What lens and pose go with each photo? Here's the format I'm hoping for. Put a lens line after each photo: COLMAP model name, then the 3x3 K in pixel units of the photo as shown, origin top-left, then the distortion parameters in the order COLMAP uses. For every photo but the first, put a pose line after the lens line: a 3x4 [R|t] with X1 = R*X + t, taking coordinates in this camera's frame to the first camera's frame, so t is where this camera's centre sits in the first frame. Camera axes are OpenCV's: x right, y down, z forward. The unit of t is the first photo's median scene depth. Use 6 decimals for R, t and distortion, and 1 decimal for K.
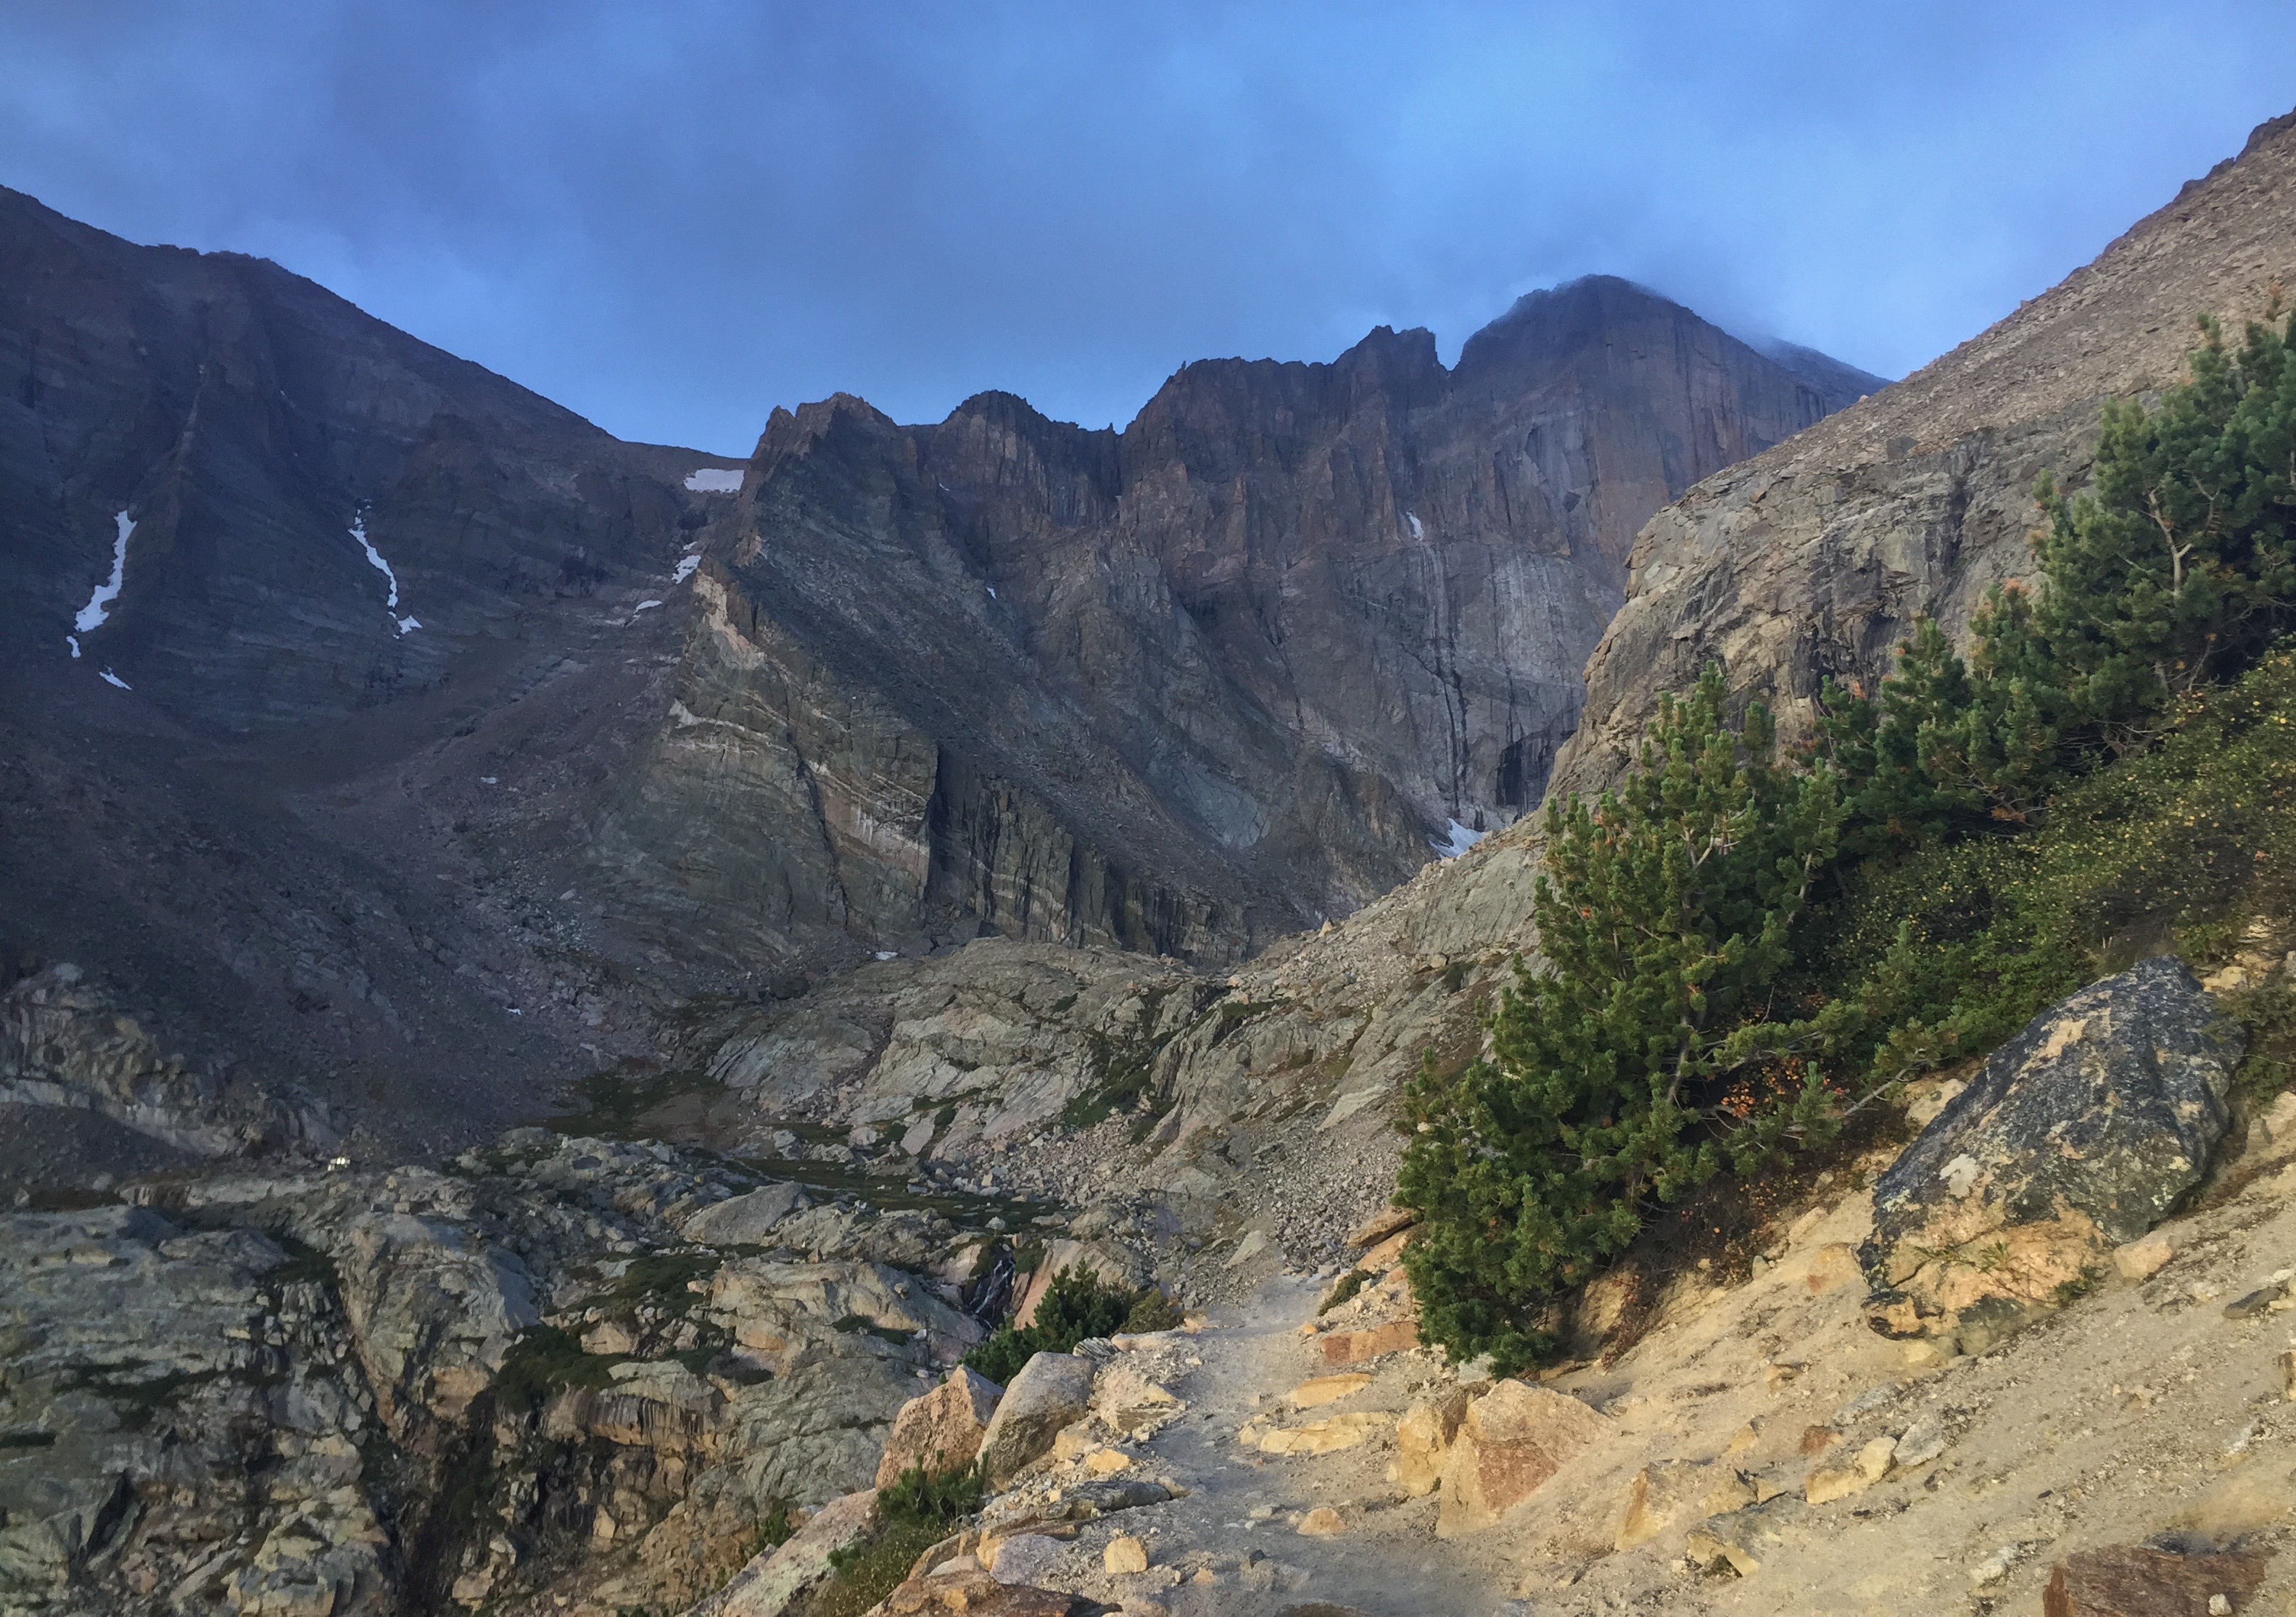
lens RADIAL K [[2098.2, 0, 1246.8], [0, 2098.2, 760.4], [0, 0, 1]] dist [0.032099, -0.003381]
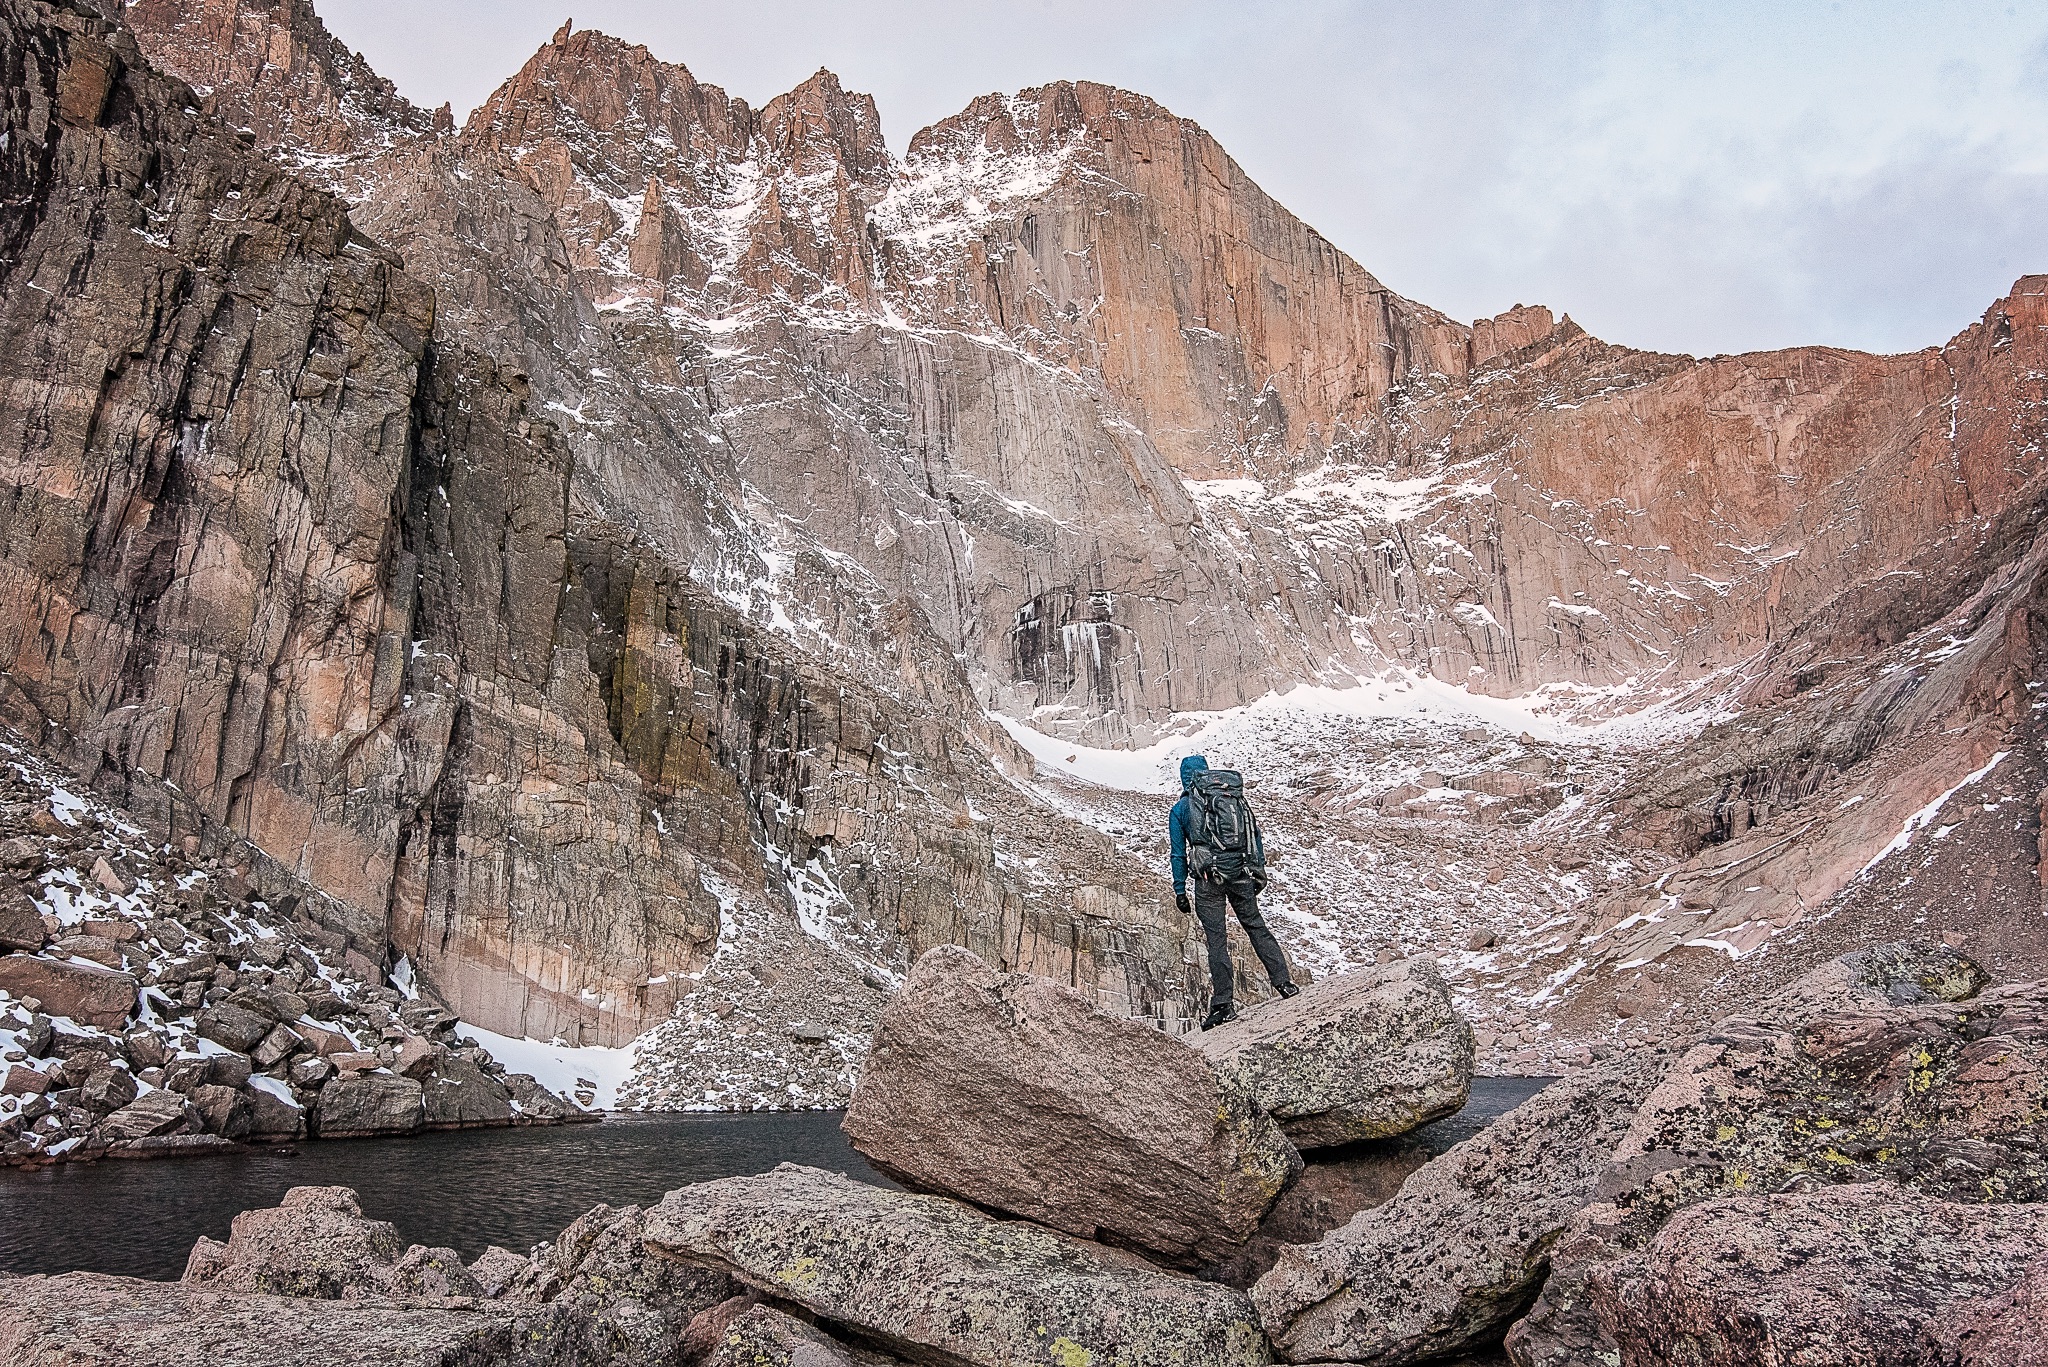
lens RADIAL K [[1558.6, 0, 1036.2], [0, 1558.6, 713.6], [0, 0, 1]] dist [-0.004331, -0.001465]
pose [[0.942188, 0.048373, 0.331575, -0.052501], [-0.037299, 0.998516, -0.039686, 0.059278], [-0.333003, 0.025024, 0.942594, 0.577807]]
